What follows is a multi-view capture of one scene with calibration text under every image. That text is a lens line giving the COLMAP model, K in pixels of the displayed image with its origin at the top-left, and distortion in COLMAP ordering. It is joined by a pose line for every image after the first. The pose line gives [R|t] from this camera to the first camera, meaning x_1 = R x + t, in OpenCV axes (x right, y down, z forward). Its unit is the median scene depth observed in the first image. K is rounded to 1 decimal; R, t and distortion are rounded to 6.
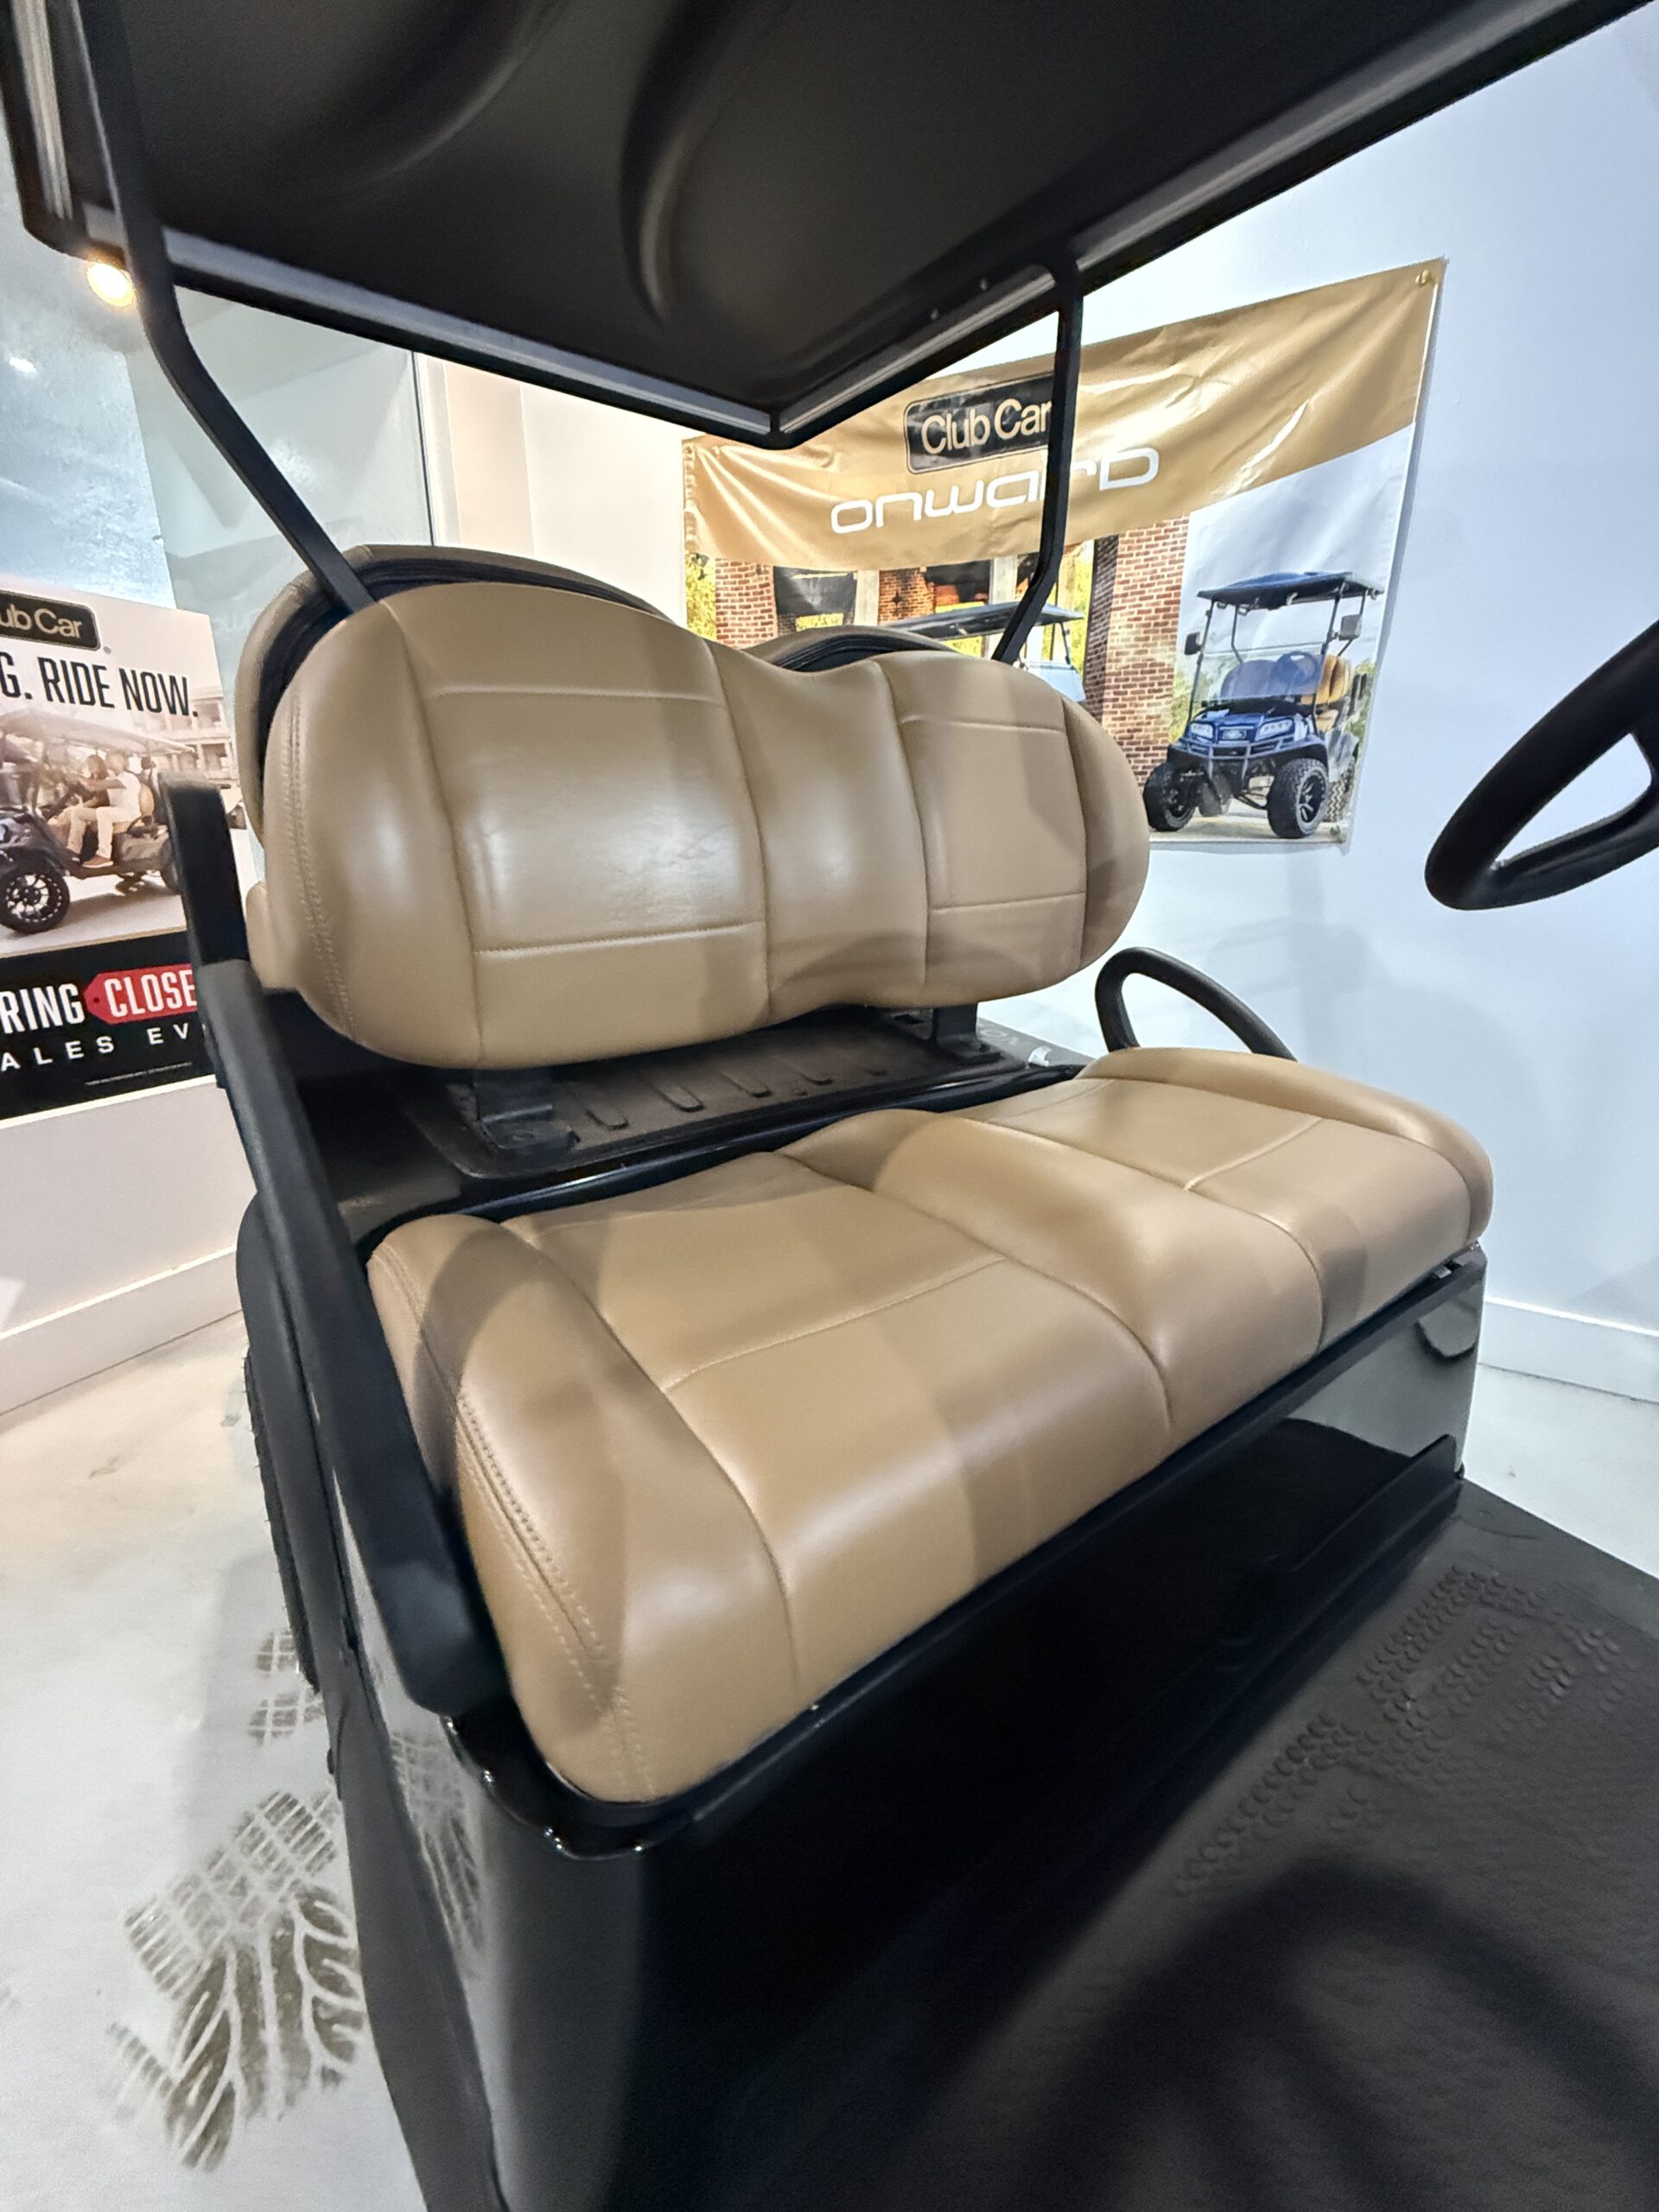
lens RADIAL K [[885.3, 0, 826.4], [0, 885.3, 1099.9], [0, 0, 1]] dist [0.000649, -0.001127]
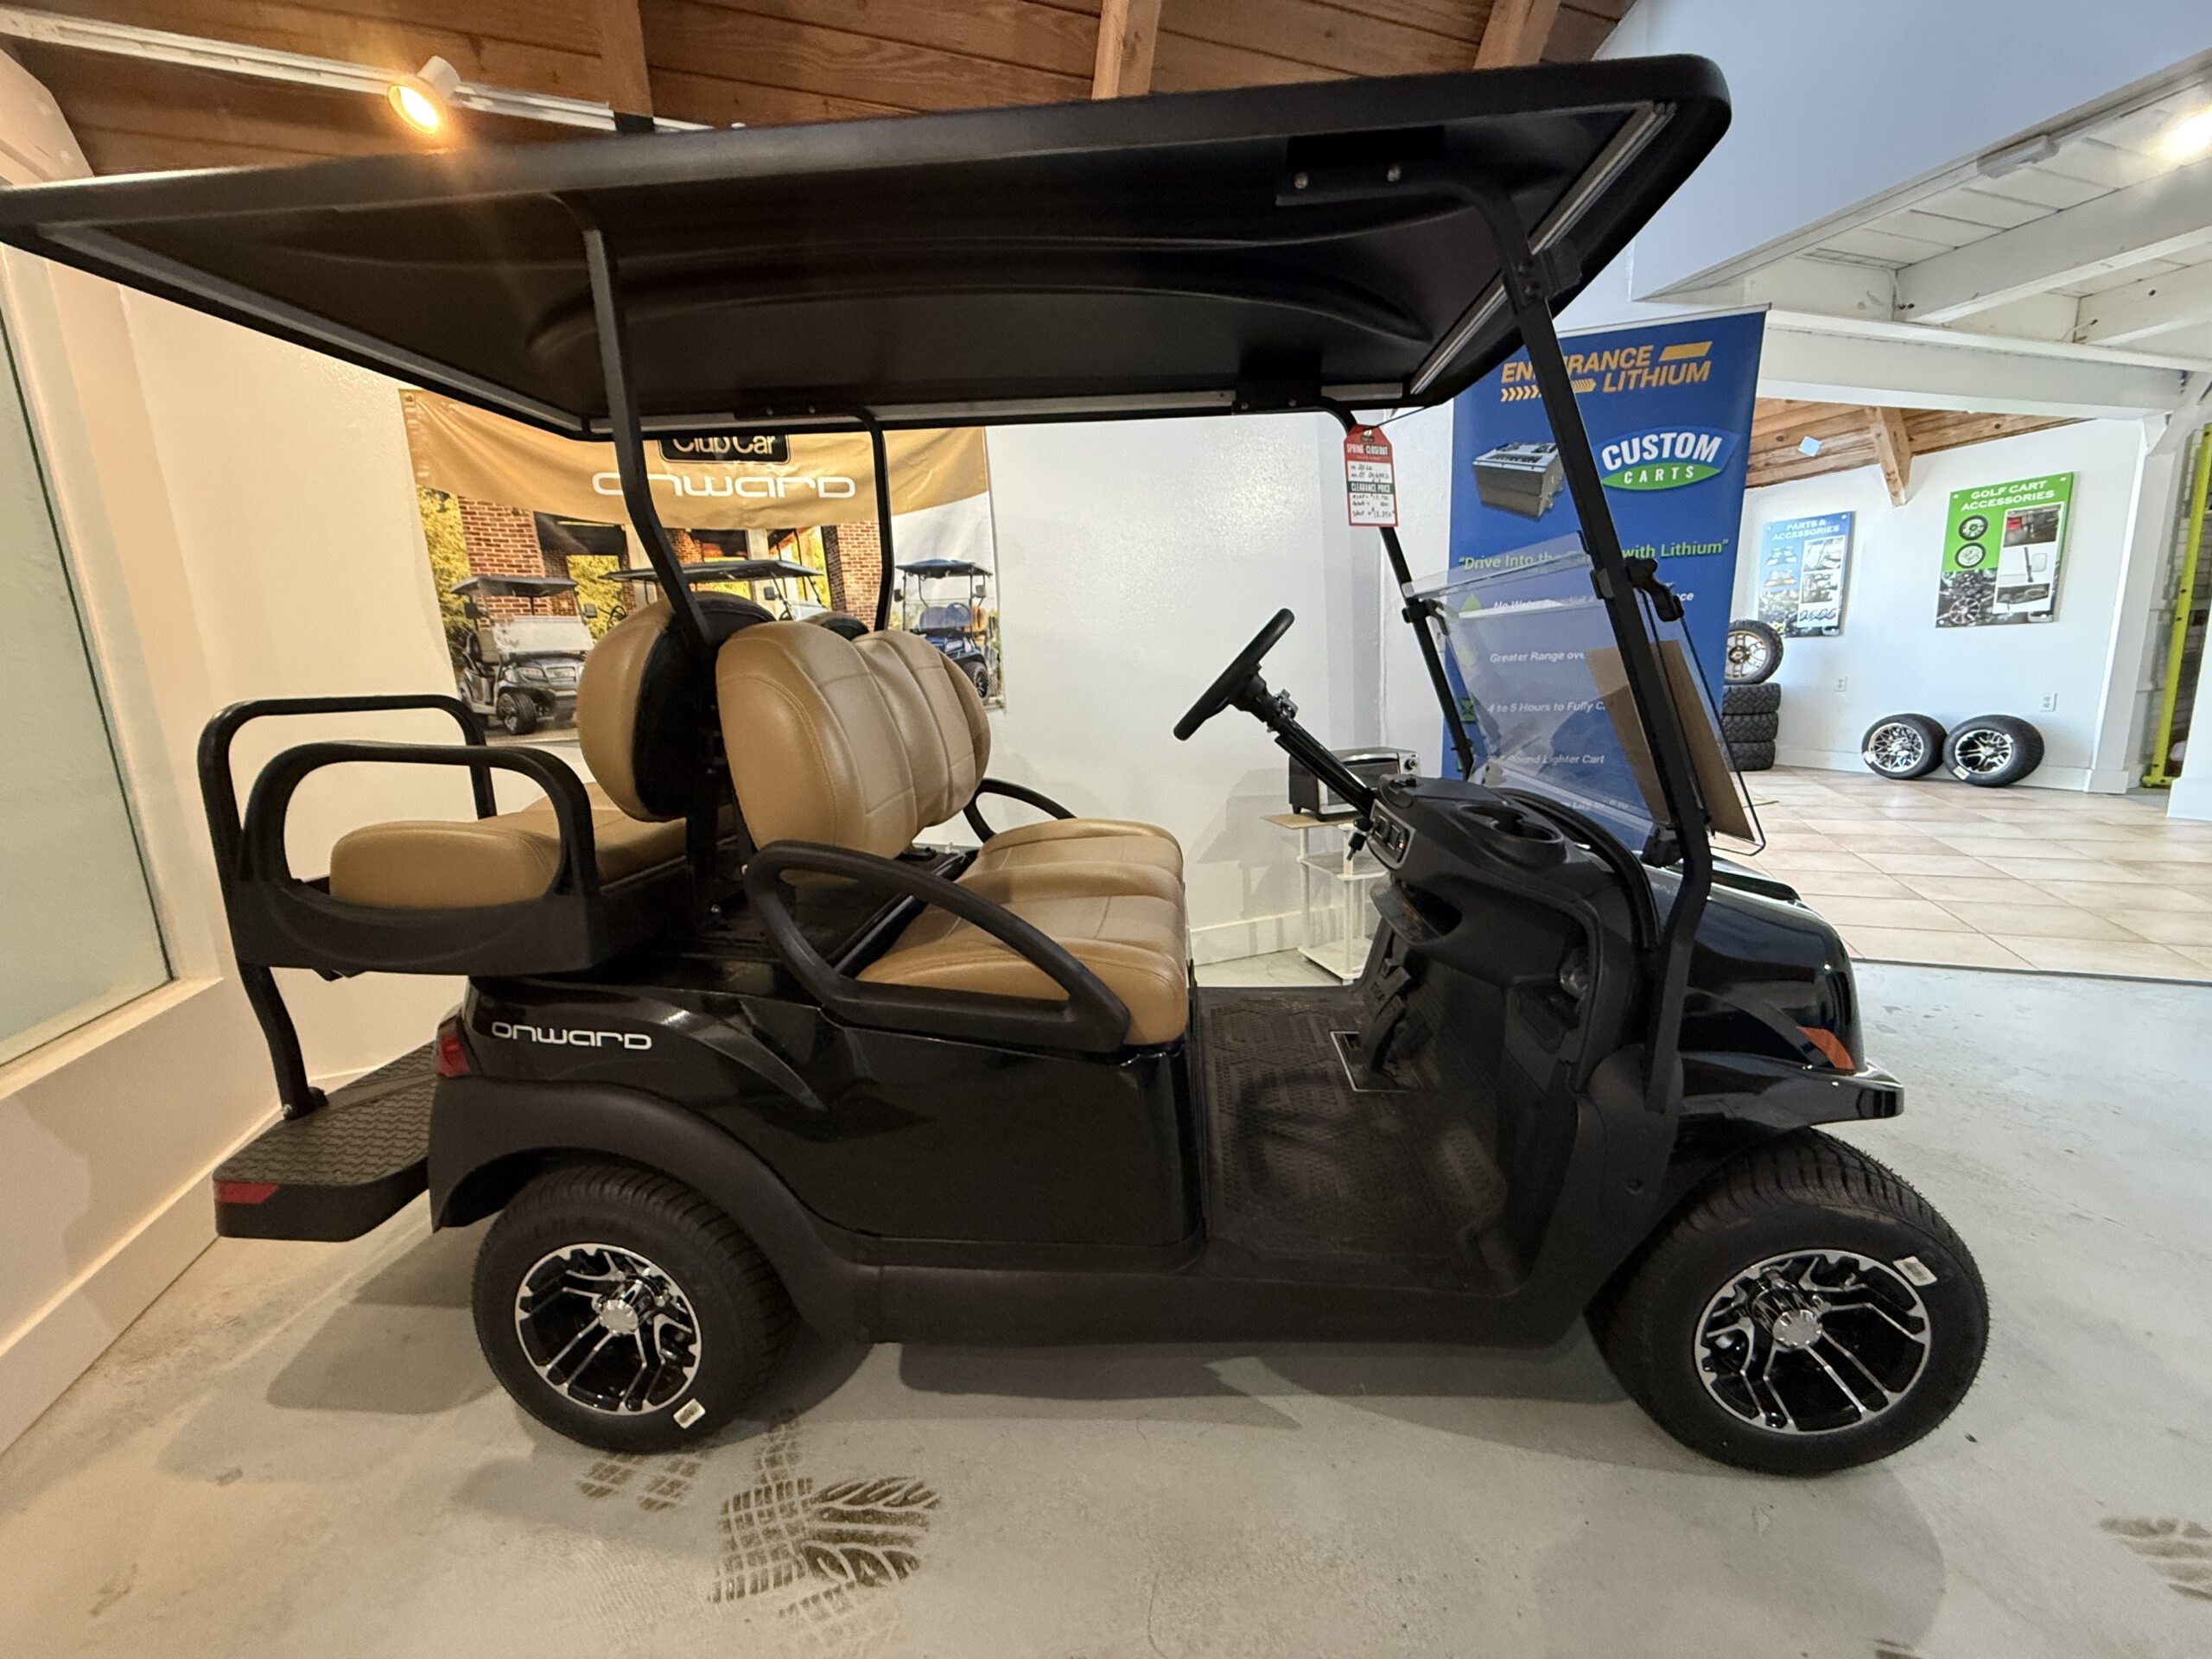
lens RADIAL K [[885.3, 0, 1108.6], [0, 885.3, 827.4], [0, 0, 1]] dist [0.000649, -0.001127]
pose [[0.649655, -0.176537, 0.739448, -0.603191], [0.273595, 0.961785, -0.010754, 0.009269], [-0.709291, 0.209295, 0.673128, -0.261325]]
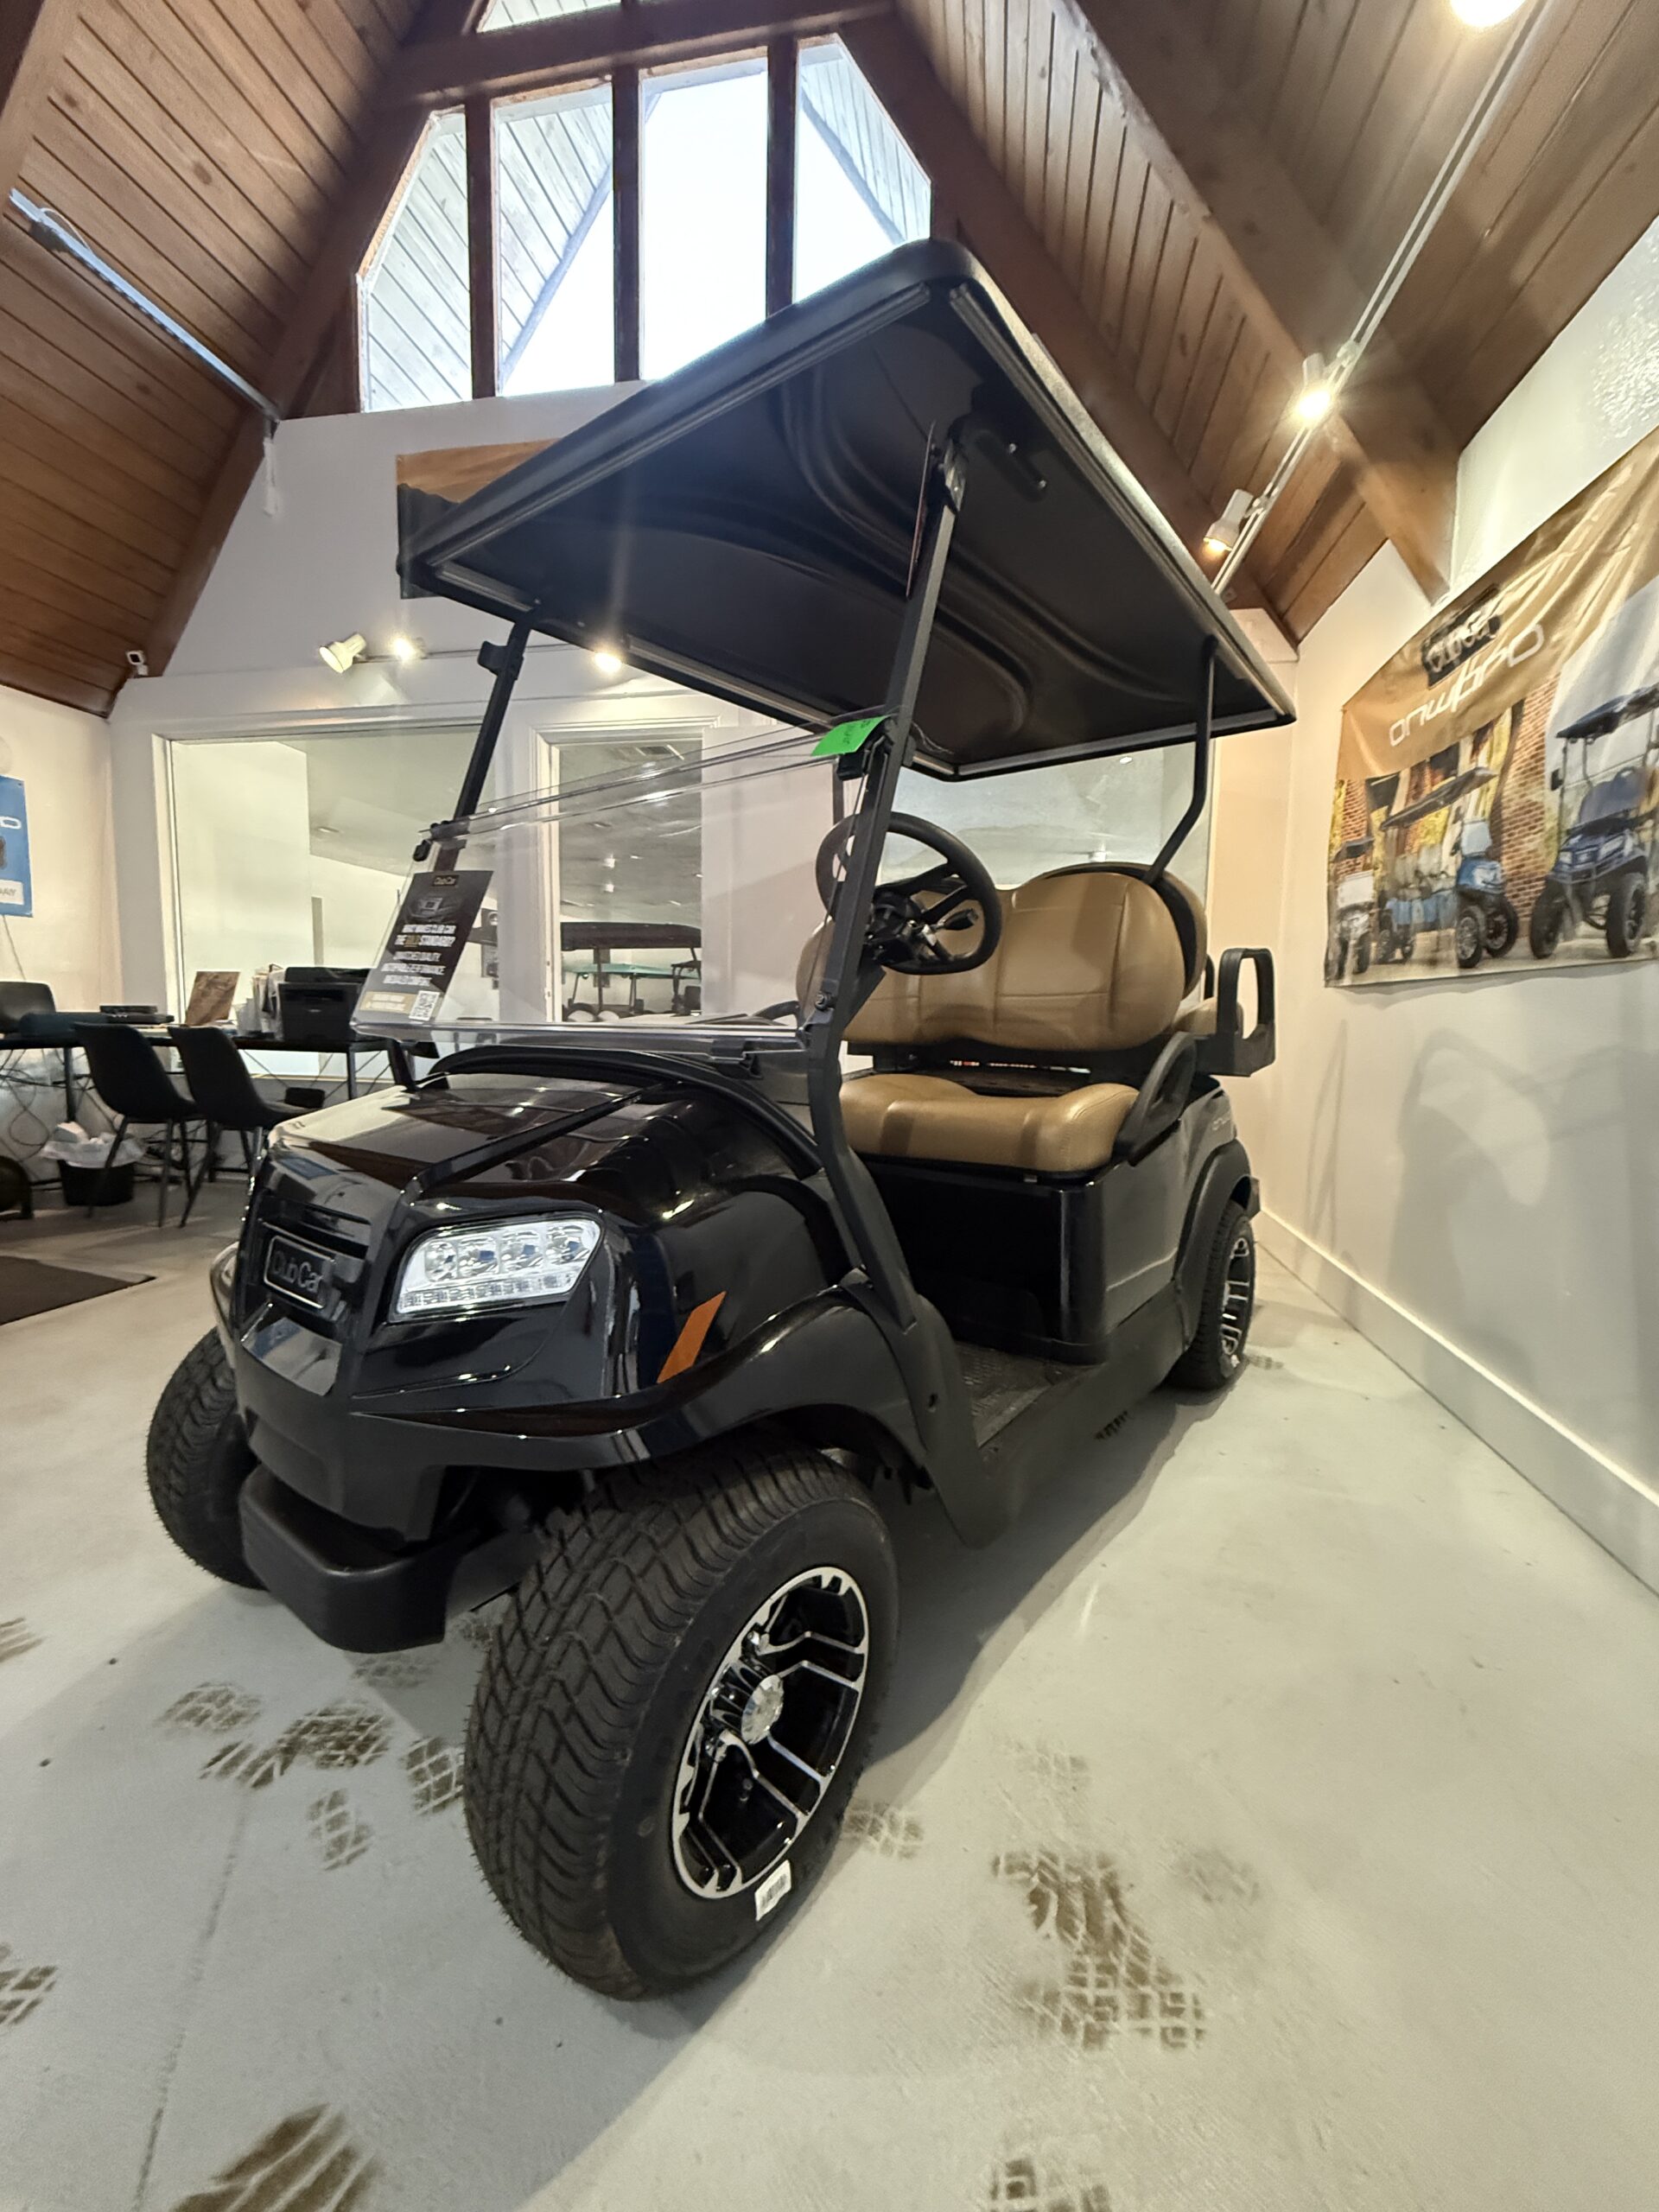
lens RADIAL K [[885.3, 0, 830.7], [0, 885.3, 1102.1], [0, 0, 1]] dist [0.000649, -0.001127]
pose [[0.292340, 0.095139, -0.951570, 1.186118], [-0.288839, 0.957352, 0.006981, 0.073640], [0.911652, 0.272809, 0.307352, 0.029755]]
